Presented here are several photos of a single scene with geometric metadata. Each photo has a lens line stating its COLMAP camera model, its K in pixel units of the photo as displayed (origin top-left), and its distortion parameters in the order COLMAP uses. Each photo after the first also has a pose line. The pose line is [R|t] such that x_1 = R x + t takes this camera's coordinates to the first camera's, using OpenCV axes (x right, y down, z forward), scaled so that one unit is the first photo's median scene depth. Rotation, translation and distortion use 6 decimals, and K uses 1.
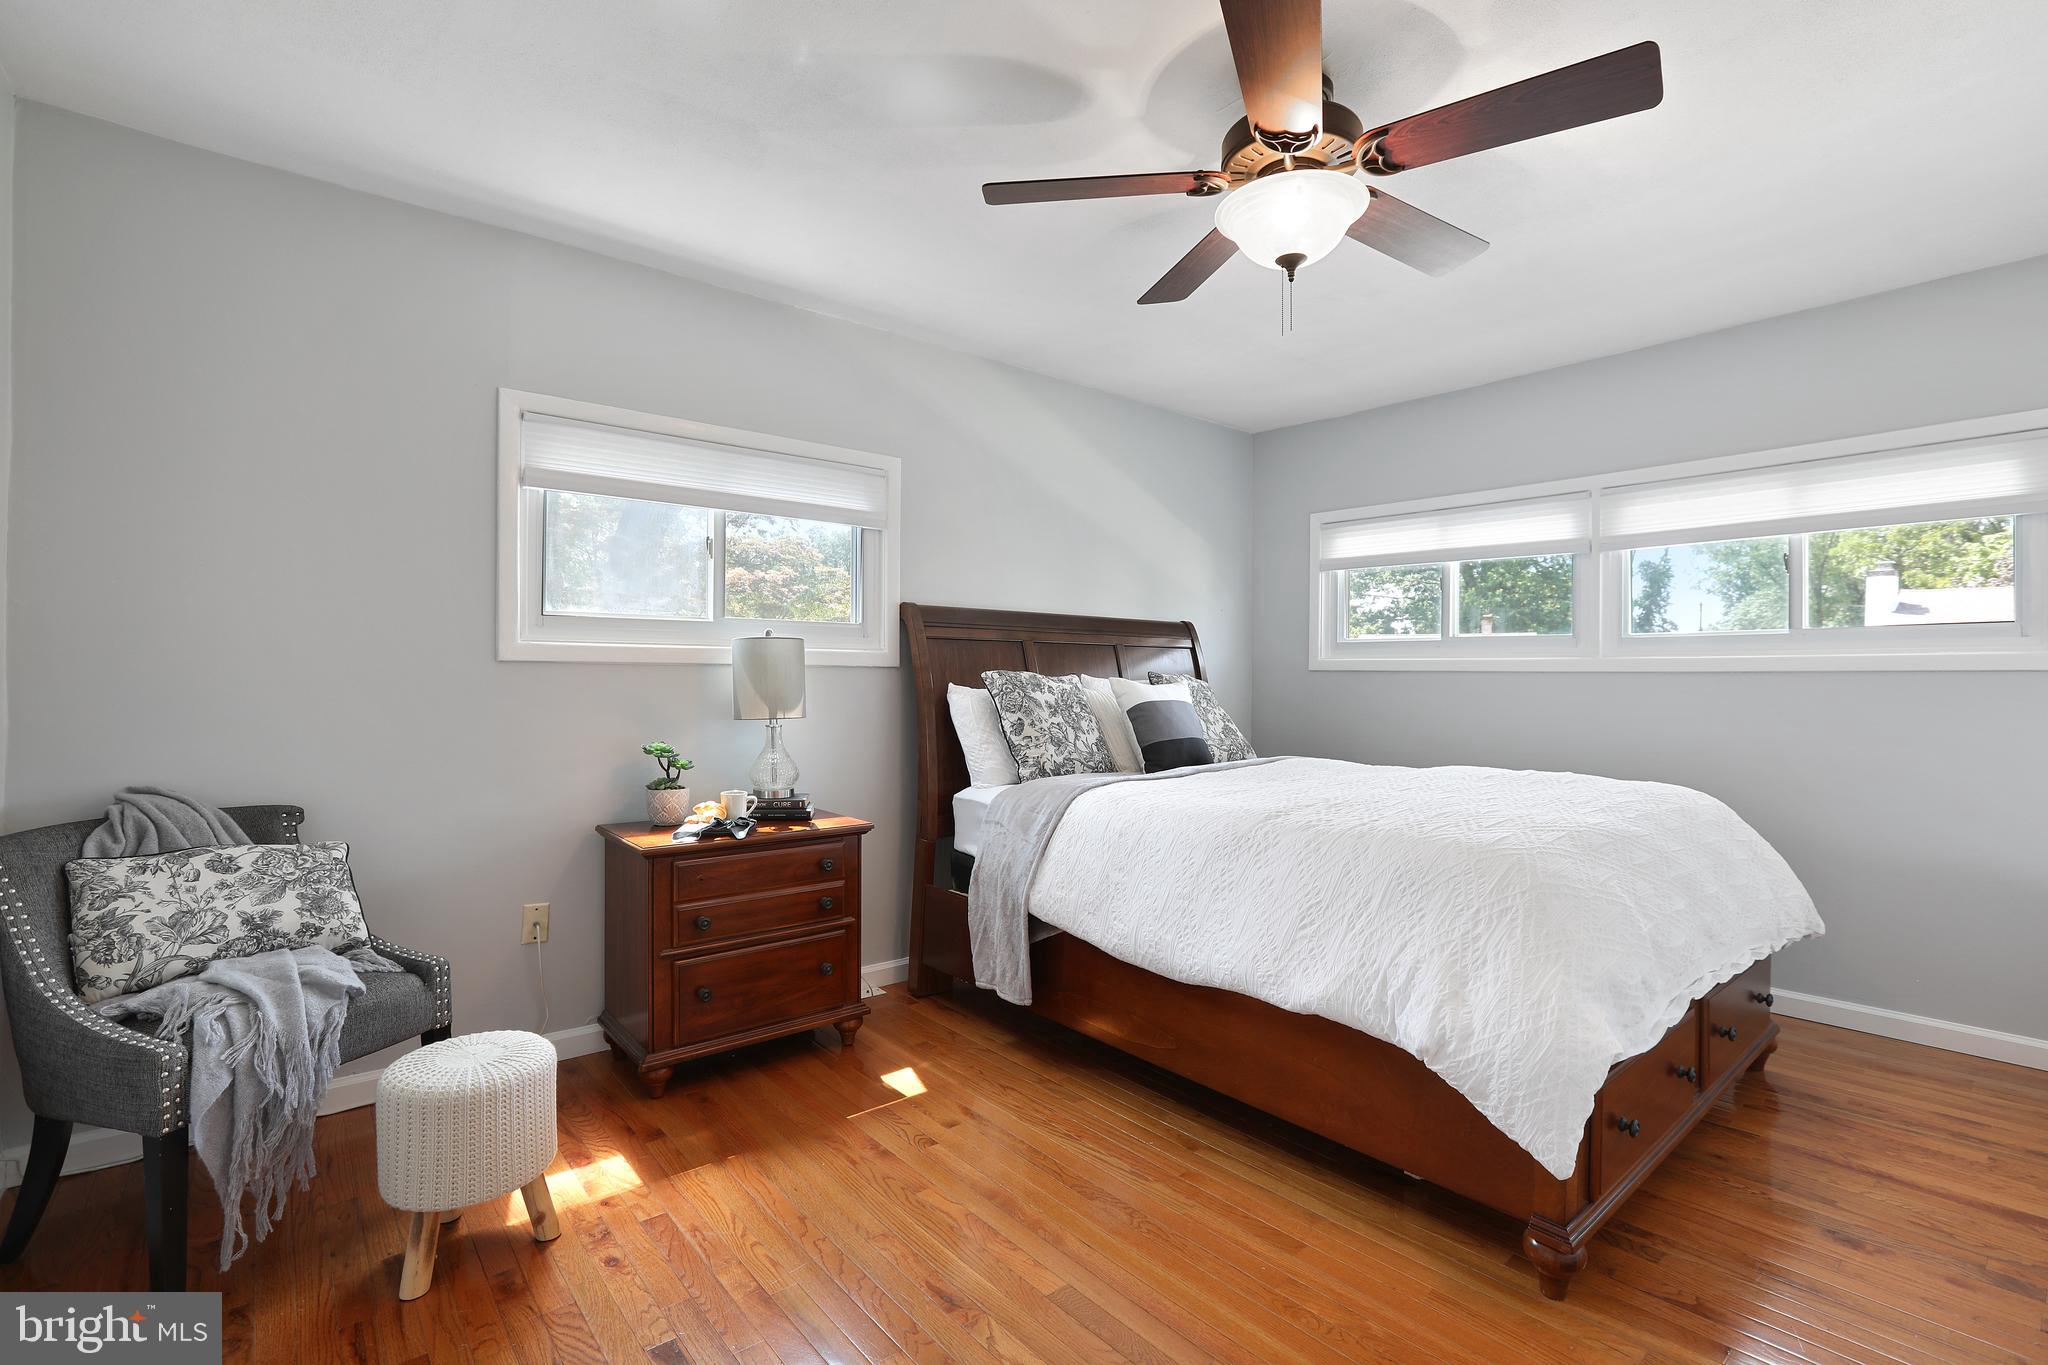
lens RADIAL K [[938.8, 0, 1043.2], [0, 938.8, 679.6], [0, 0, 1]] dist [-0.032499, 0.008012]
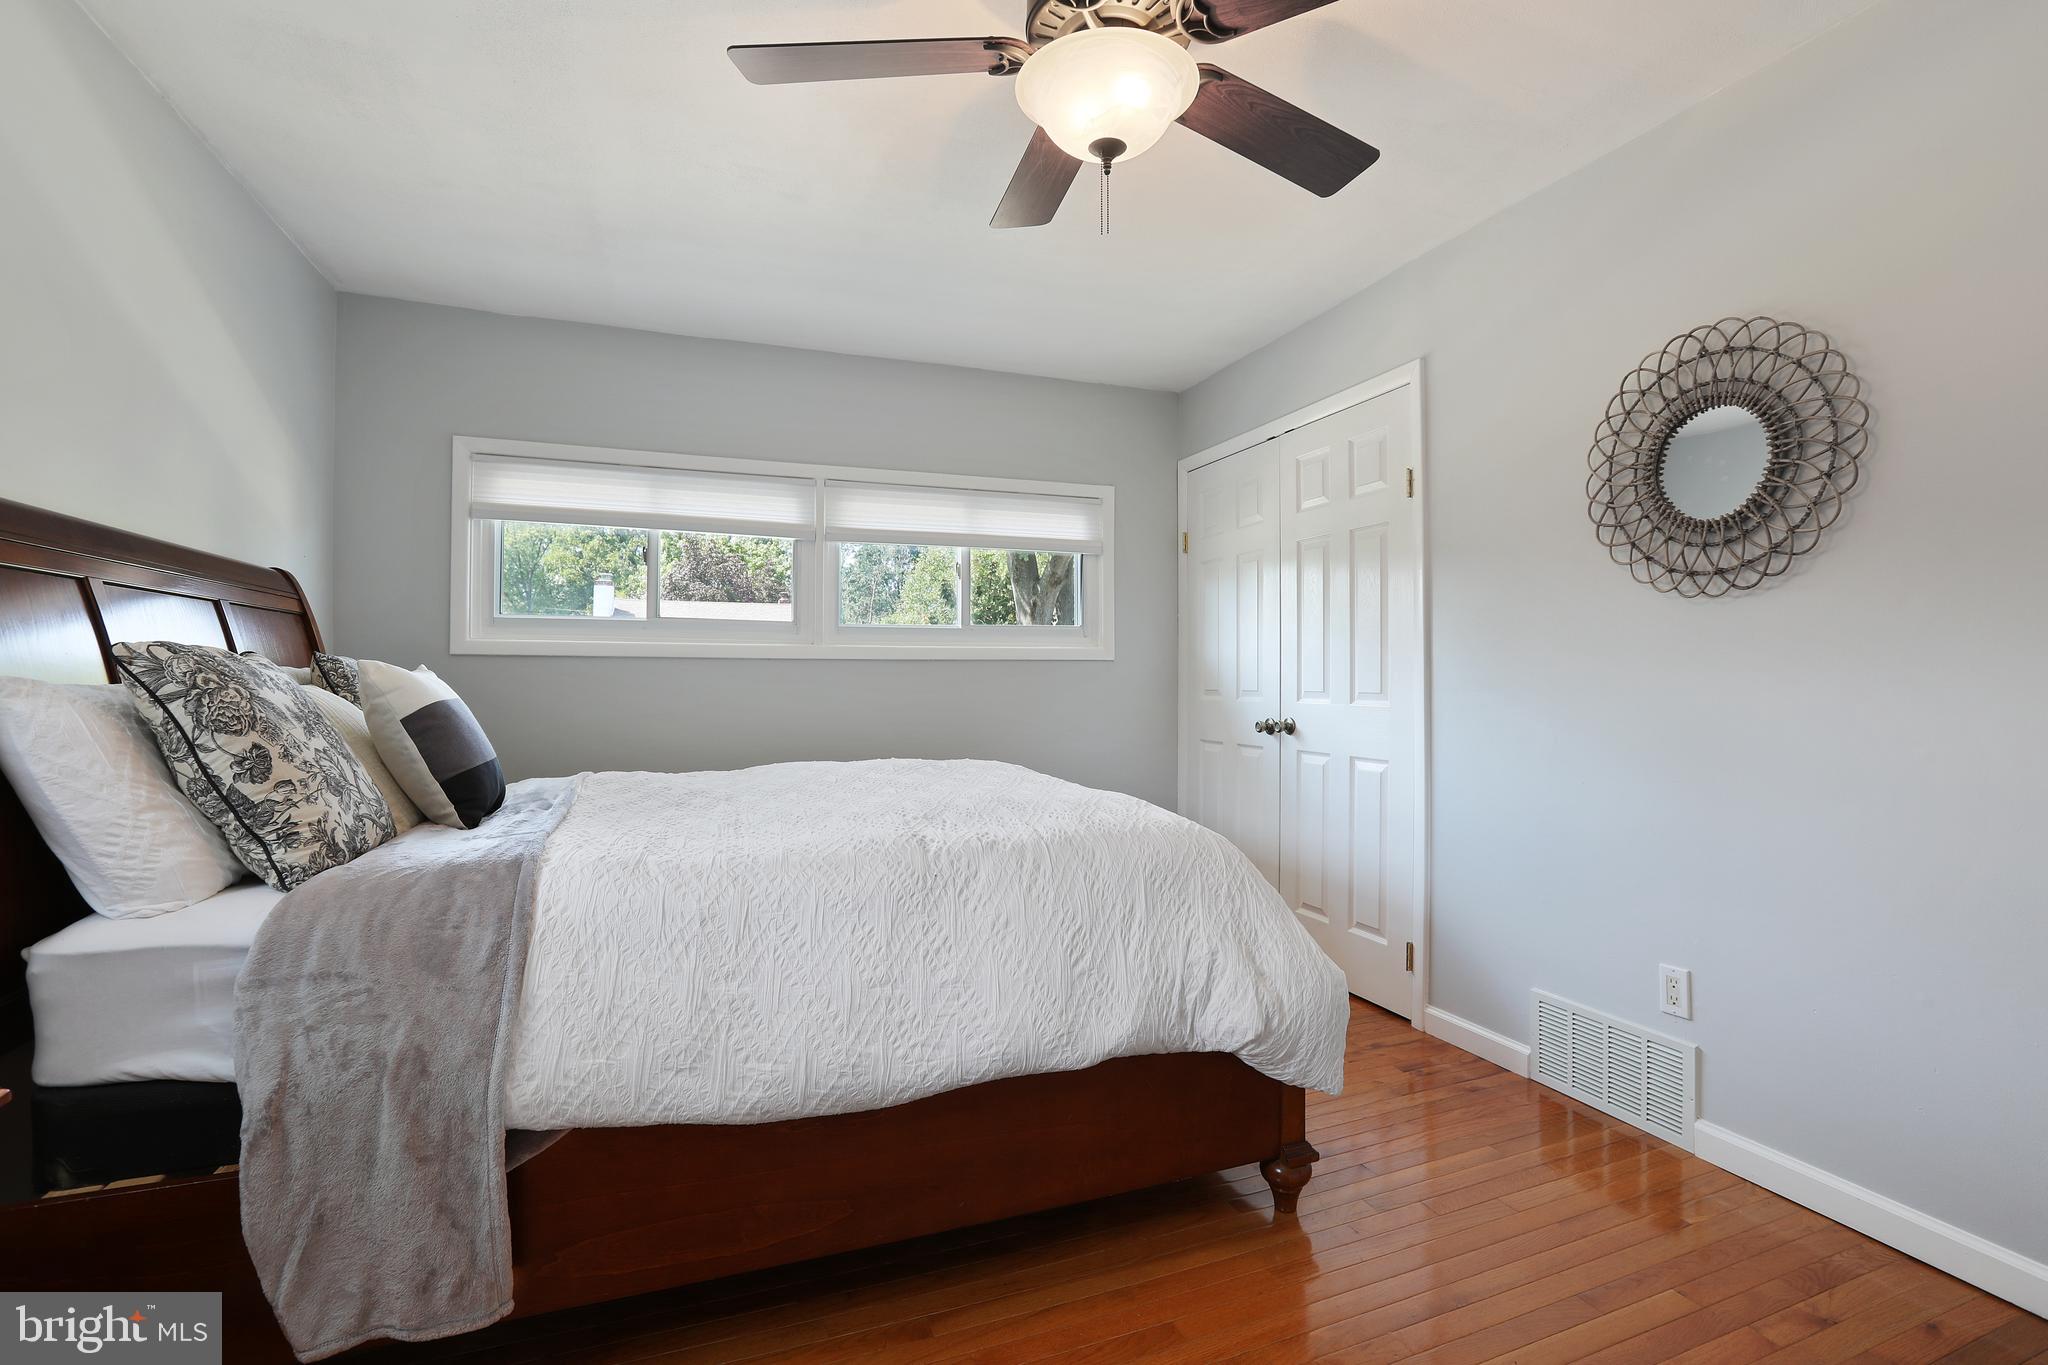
lens RADIAL K [[938.8, 0, 1034.4], [0, 938.8, 677.4], [0, 0, 1]] dist [-0.032499, 0.008012]
pose [[0.333178, -0.006031, 0.942845, -0.330766], [0.001796, 0.999982, 0.005762, 0.006095], [-0.942862, -0.000227, 0.333183, 0.493528]]
